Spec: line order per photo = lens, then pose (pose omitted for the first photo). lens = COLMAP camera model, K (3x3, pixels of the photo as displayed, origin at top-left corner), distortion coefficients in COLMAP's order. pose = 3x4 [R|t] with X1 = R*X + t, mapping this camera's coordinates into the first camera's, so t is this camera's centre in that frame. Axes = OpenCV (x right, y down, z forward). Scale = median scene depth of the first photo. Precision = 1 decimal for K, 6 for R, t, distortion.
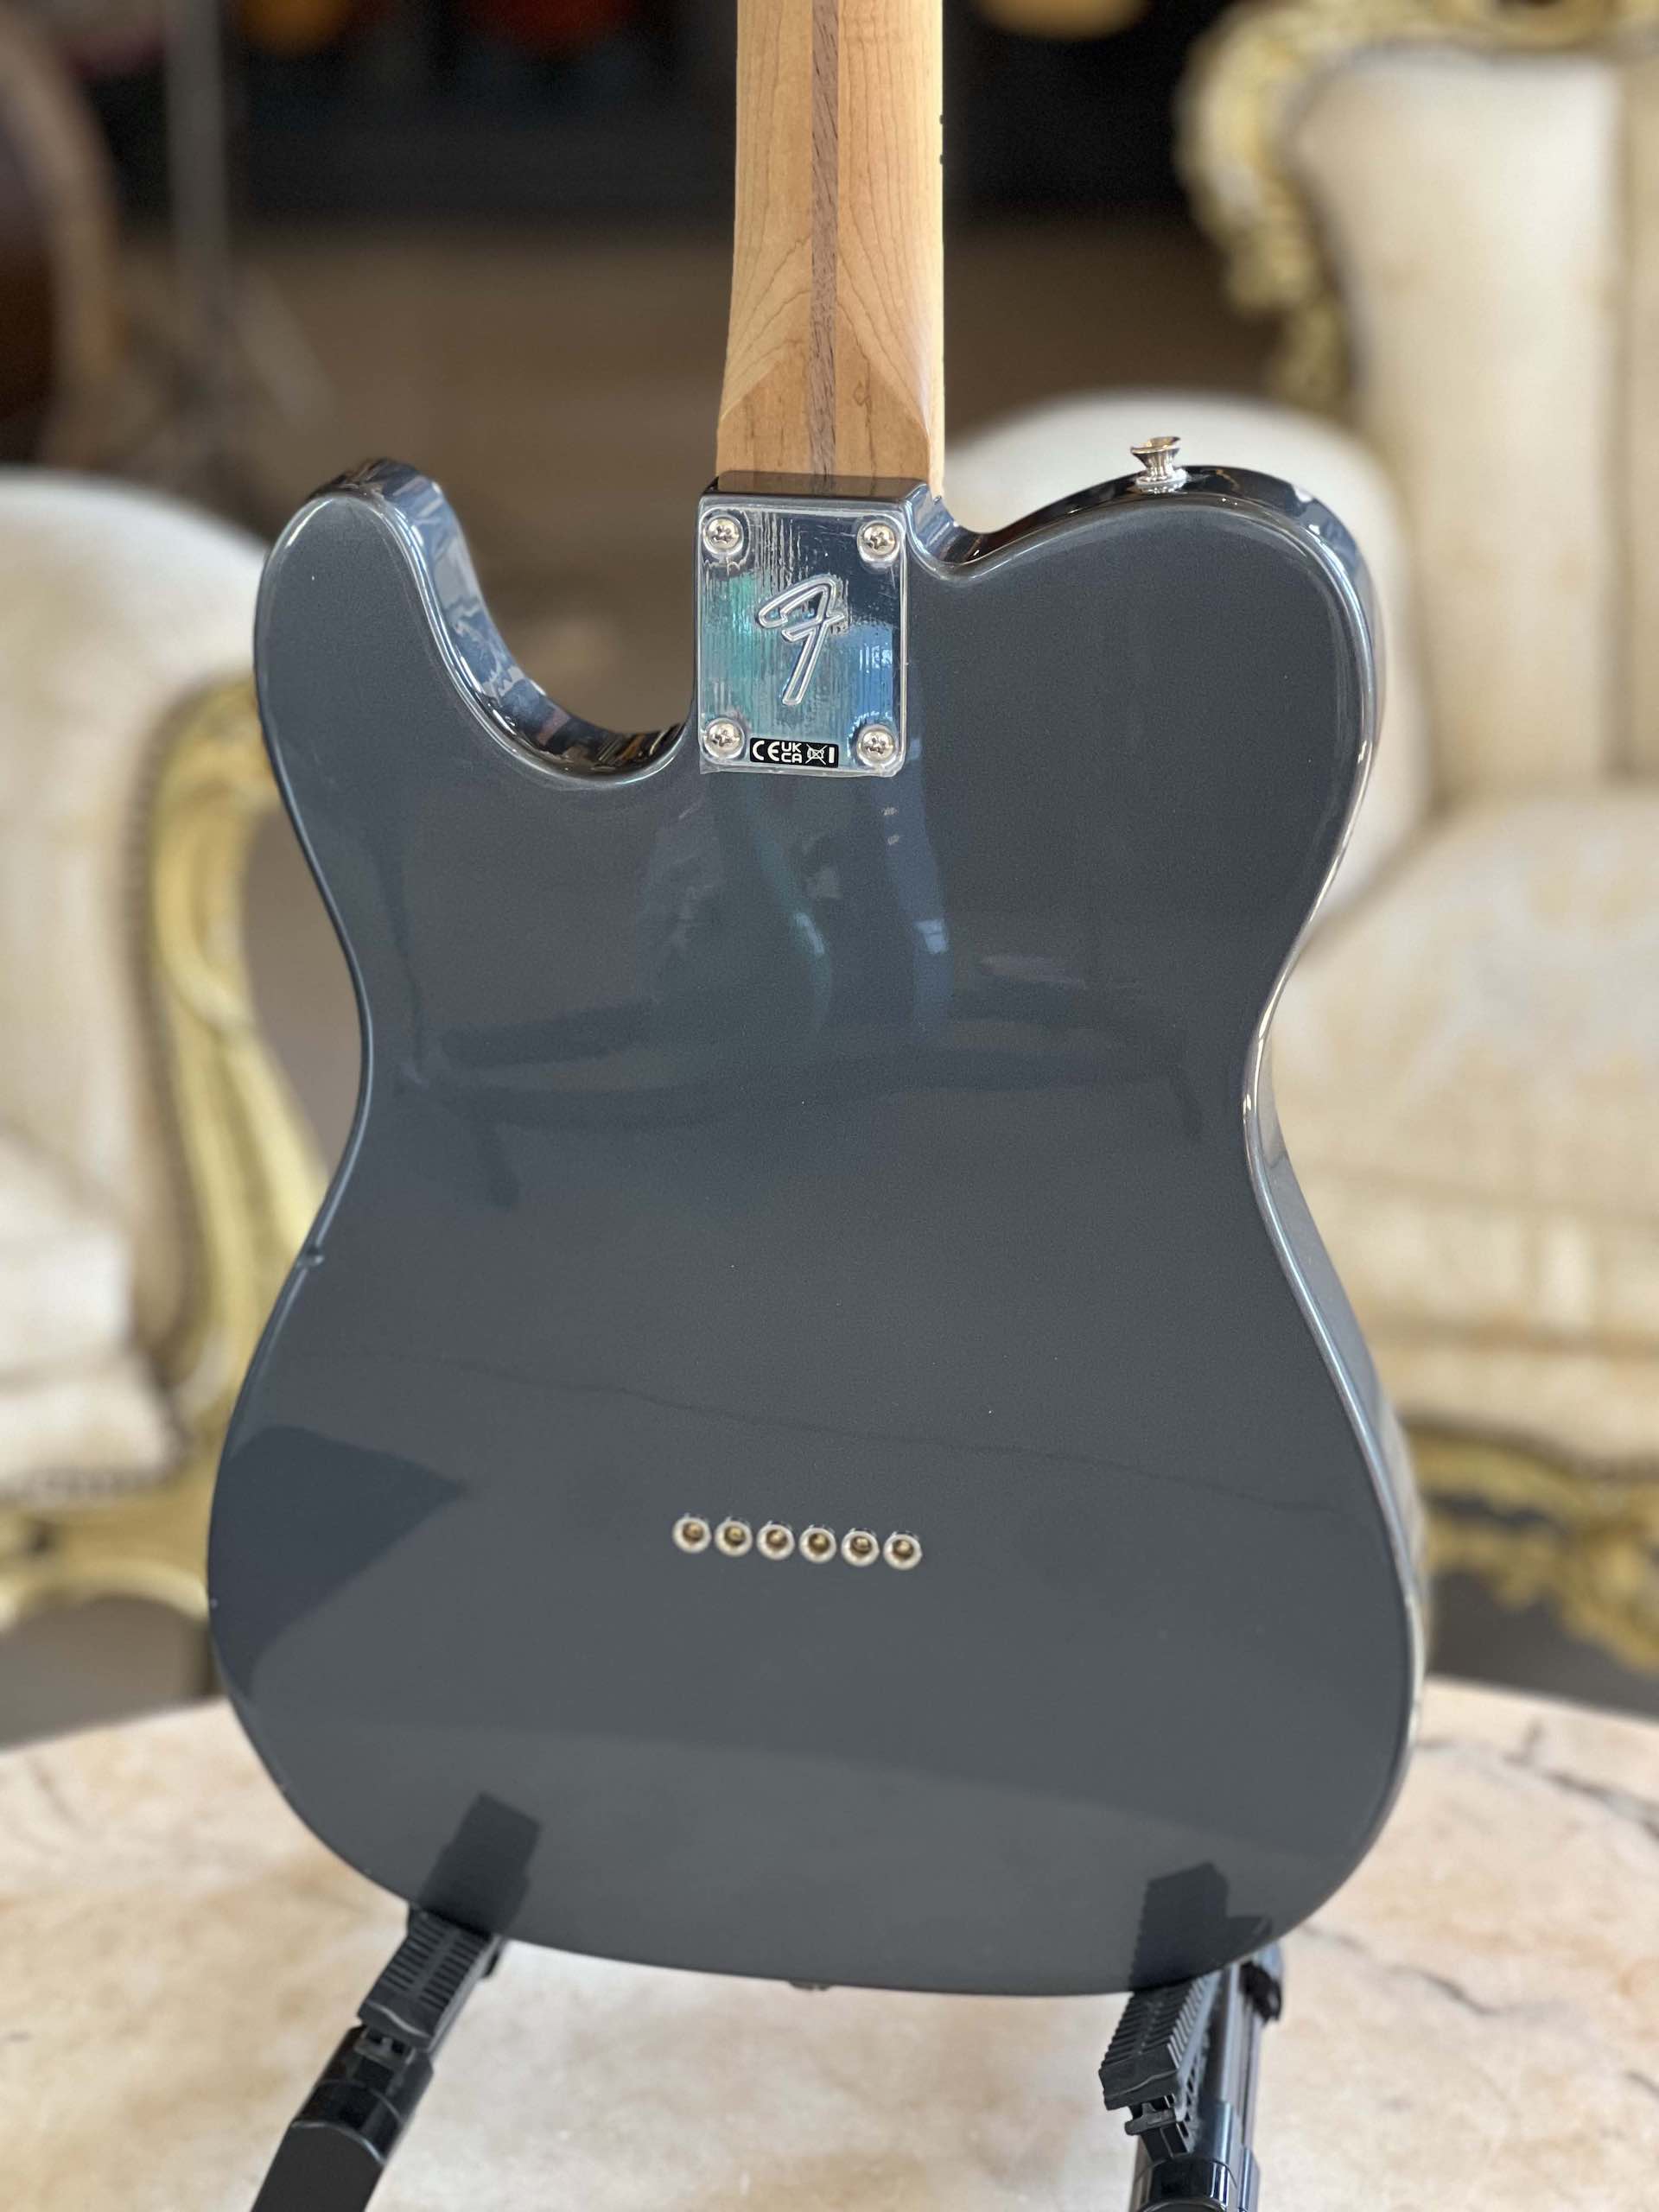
lens RADIAL K [[5066.3, 0, 829.5], [0, 5066.3, 1106.0], [0, 0, 1]] dist [-0.220450, 4.128752]
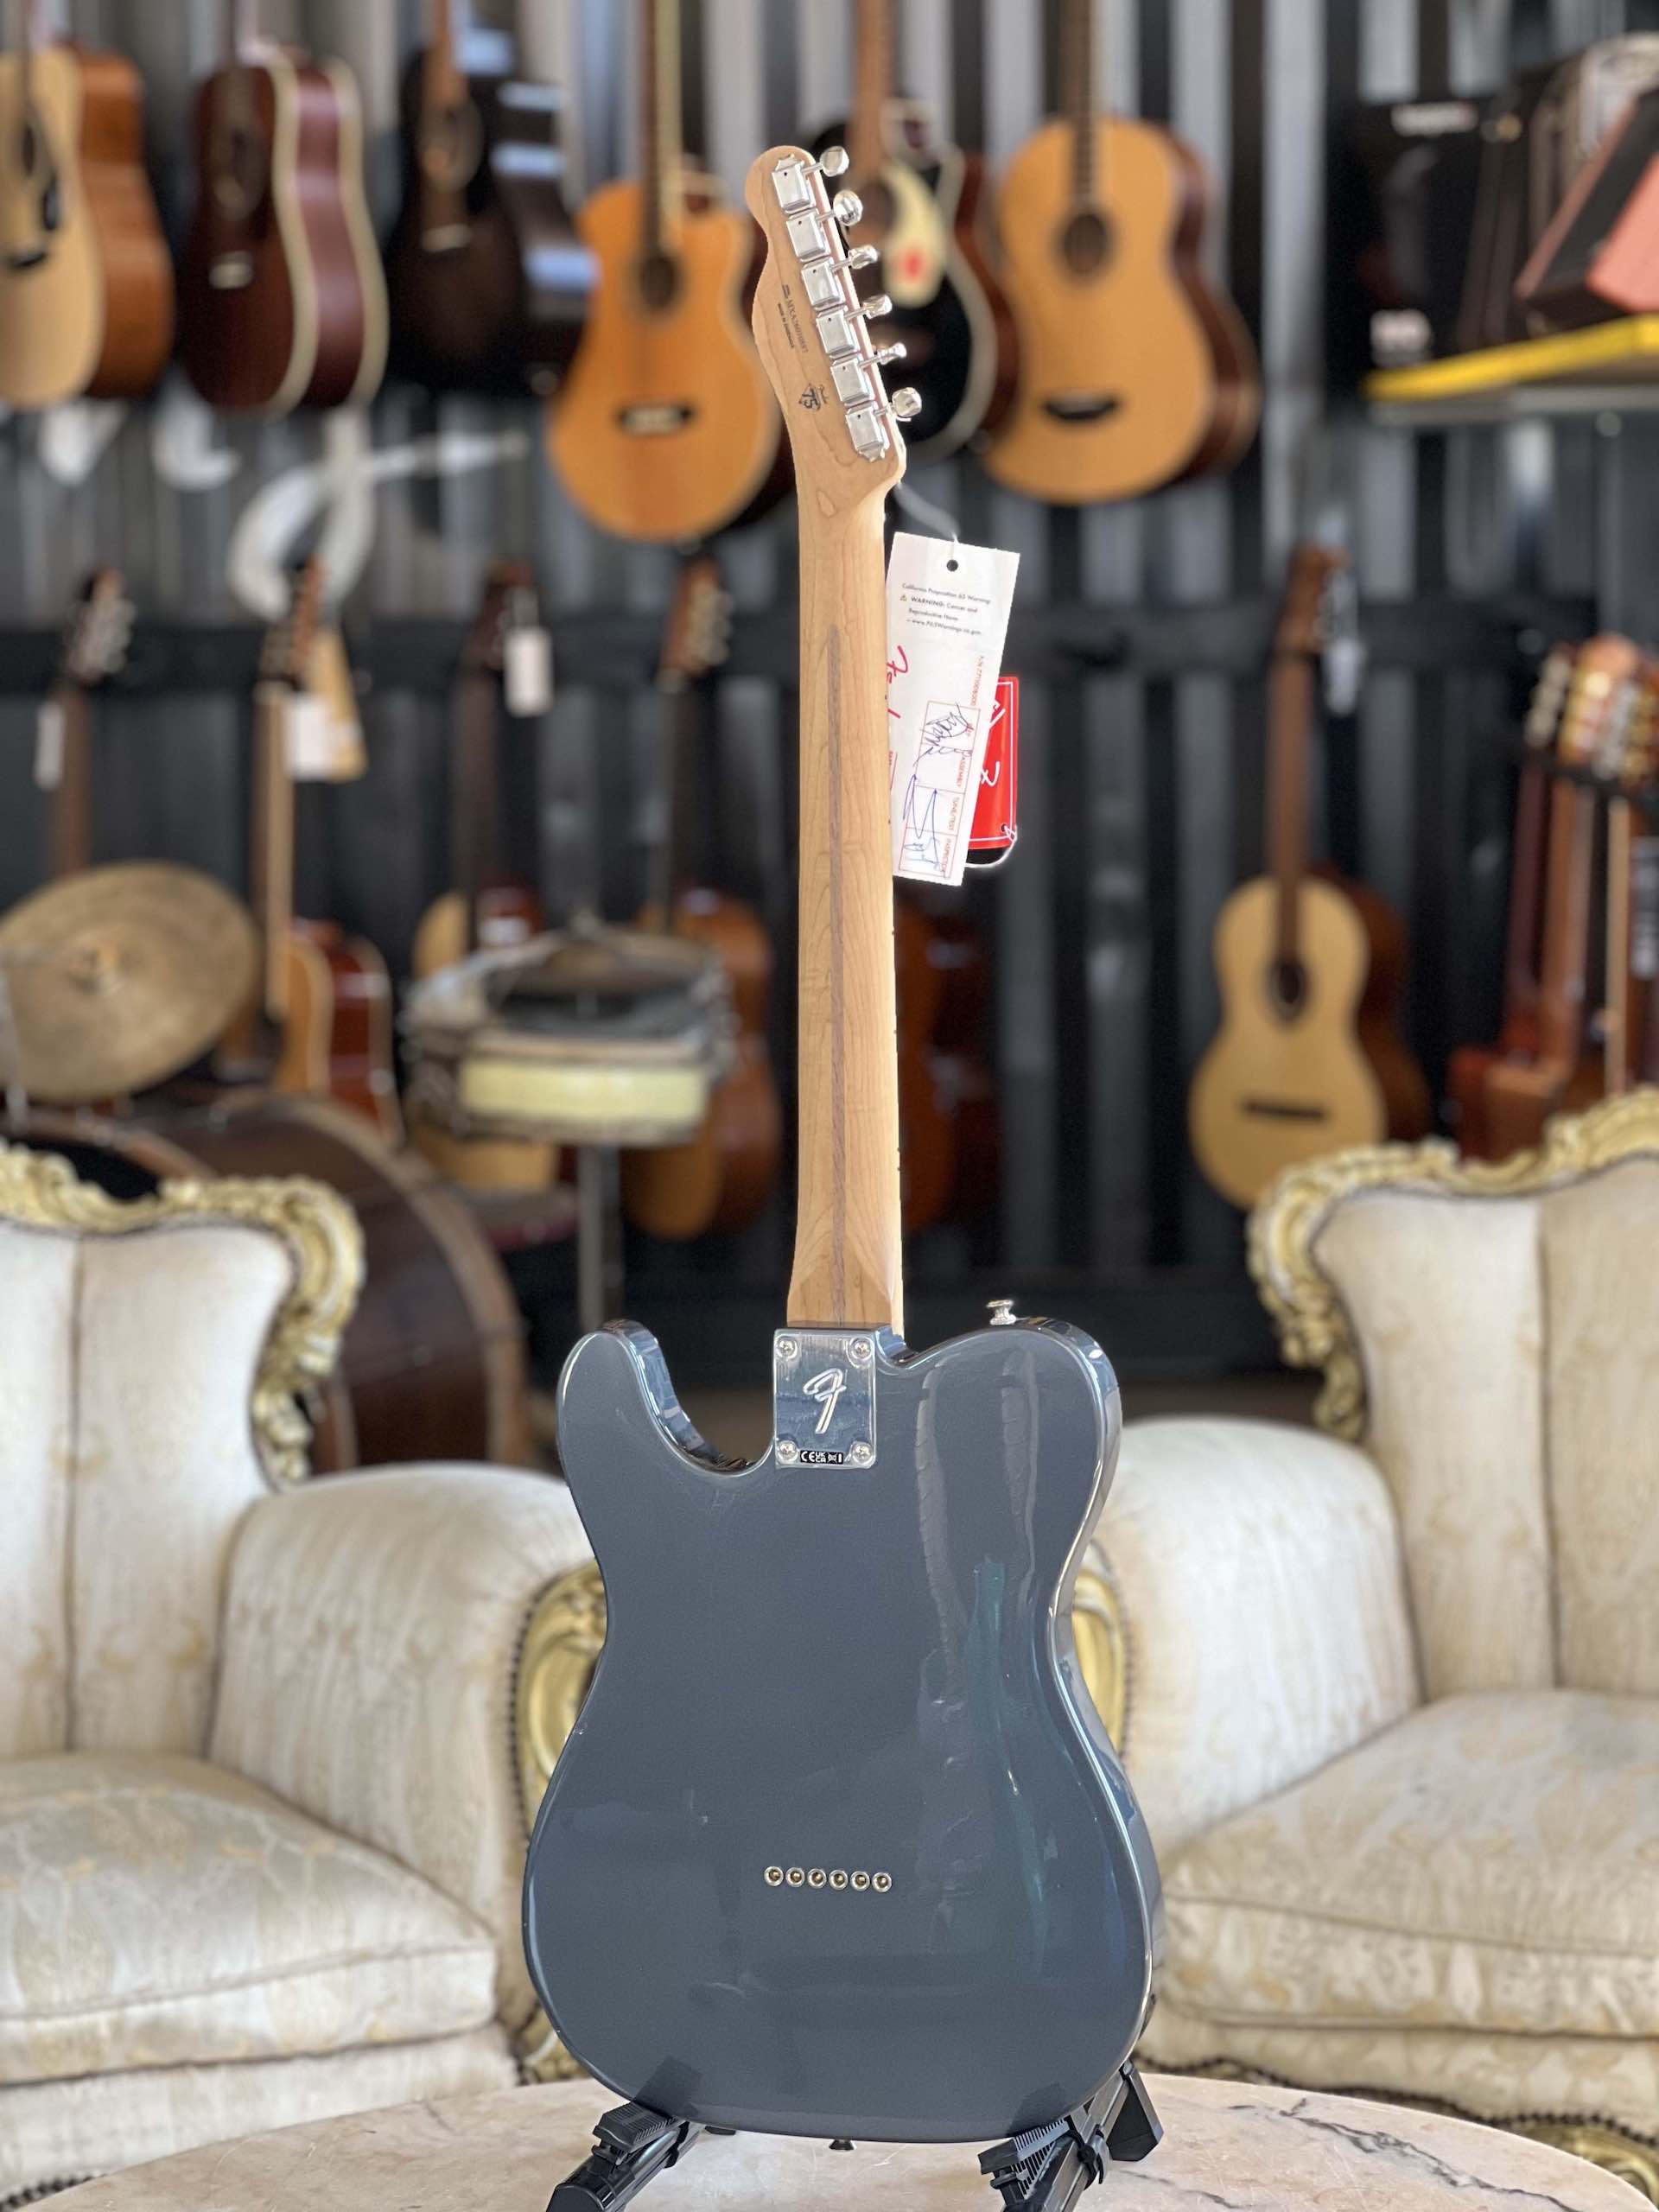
lens RADIAL K [[4997.5, 0, 829.5], [0, 4997.5, 1106.0], [0, 0, 1]] dist [0.052315, 0.175086]
pose [[0.996530, -0.004590, -0.083111, 0.134598], [-0.015735, 0.970088, -0.242243, 0.229502], [0.081737, 0.242710, 0.966649, -0.793010]]
